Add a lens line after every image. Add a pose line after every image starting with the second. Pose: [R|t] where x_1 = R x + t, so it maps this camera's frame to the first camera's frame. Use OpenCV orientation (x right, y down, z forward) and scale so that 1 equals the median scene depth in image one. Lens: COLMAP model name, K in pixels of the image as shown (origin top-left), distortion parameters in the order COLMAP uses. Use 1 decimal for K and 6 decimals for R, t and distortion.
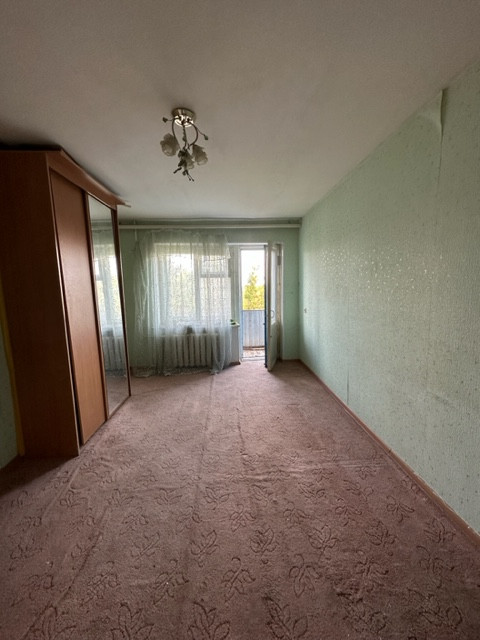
lens RADIAL K [[242.6, 0, 240.0], [0, 242.6, 320.0], [0, 0, 1]] dist [0.009369, -0.000072]
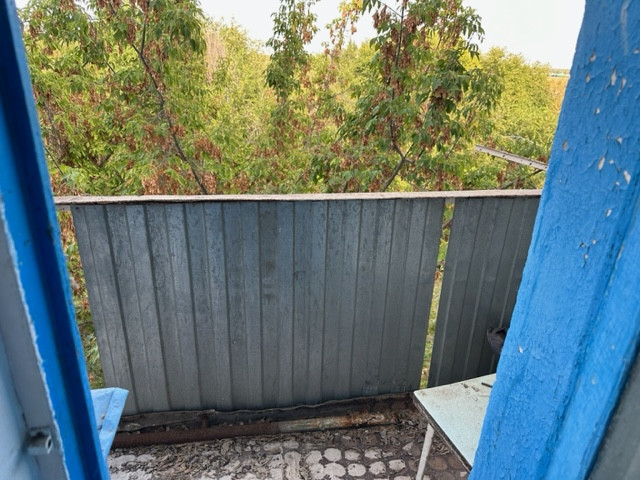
lens RADIAL K [[445.2, 0, 320.0], [0, 445.2, 240.0], [0, 0, 1]] dist [0.063202, -0.072415]
pose [[0.993824, -0.000994, 0.110966, 0.029654], [-0.027600, 0.966324, 0.255845, -0.057532], [-0.107484, -0.257328, 0.960328, 0.498976]]
